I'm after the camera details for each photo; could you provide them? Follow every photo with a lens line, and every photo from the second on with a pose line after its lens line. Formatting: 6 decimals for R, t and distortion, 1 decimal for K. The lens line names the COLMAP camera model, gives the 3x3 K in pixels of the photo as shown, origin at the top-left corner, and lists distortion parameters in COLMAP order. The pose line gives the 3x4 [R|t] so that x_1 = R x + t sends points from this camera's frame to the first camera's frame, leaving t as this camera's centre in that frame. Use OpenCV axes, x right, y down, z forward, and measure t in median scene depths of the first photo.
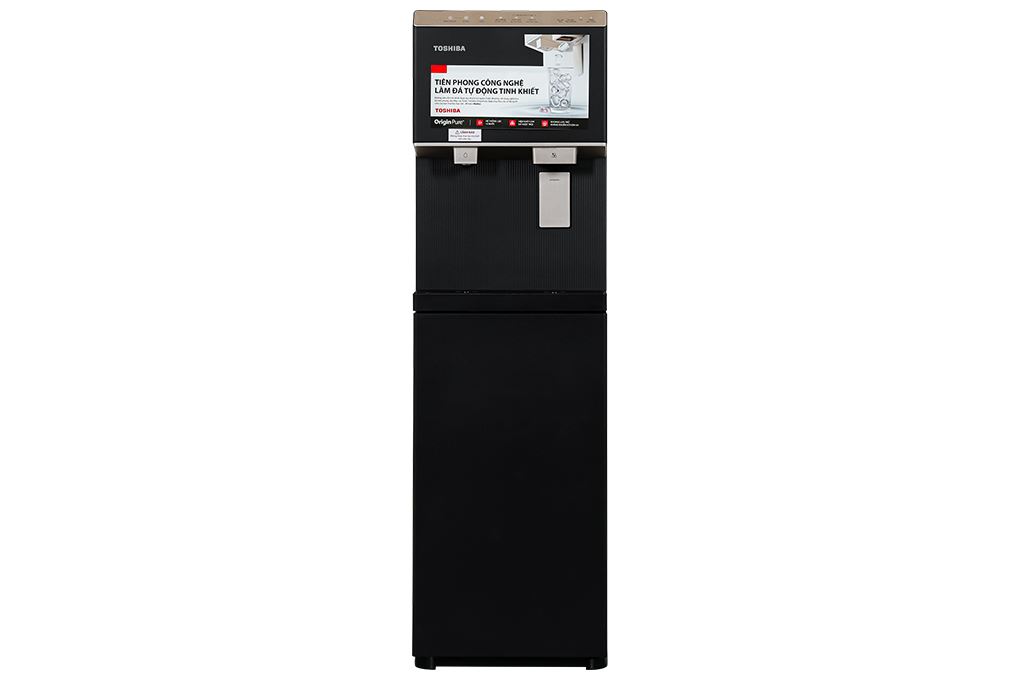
lens RADIAL K [[2789.9, 0, 504.3], [0, 2789.9, 391.7], [0, 0, 1]] dist [0.278053, 0.000000]
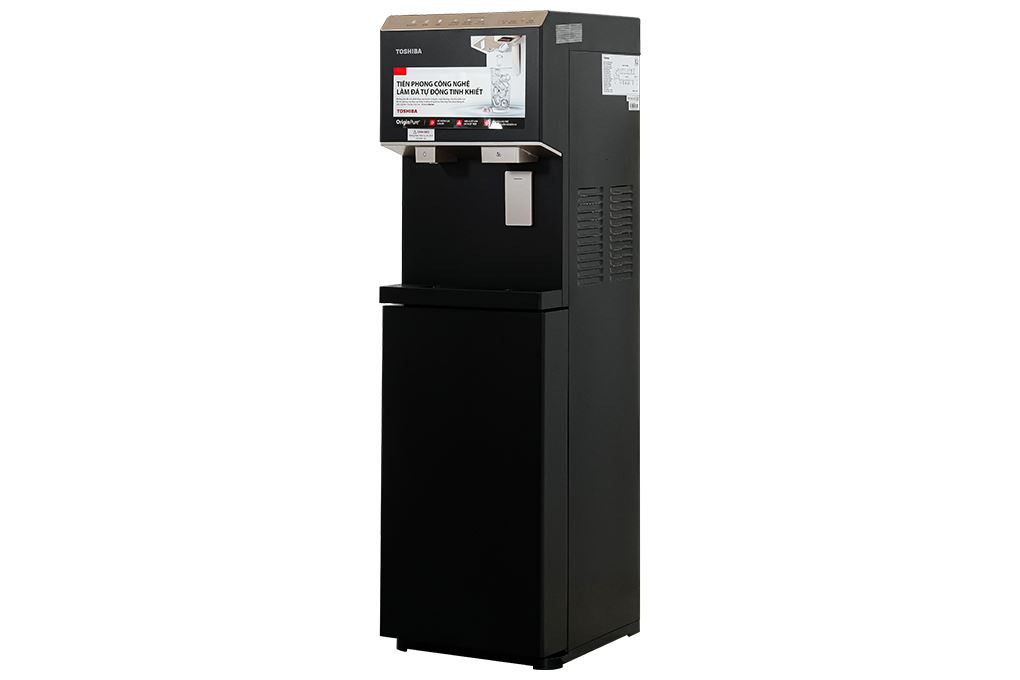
lens RADIAL K [[2789.9, 0, 505.0], [0, 2789.9, 335.5], [0, 0, 1]] dist [0.278053, 0.000000]
pose [[0.866510, 0.030743, -0.498212, 0.527991], [-0.042701, 0.999008, -0.012622, -0.006308], [0.497330, 0.032212, 0.866963, 0.126334]]
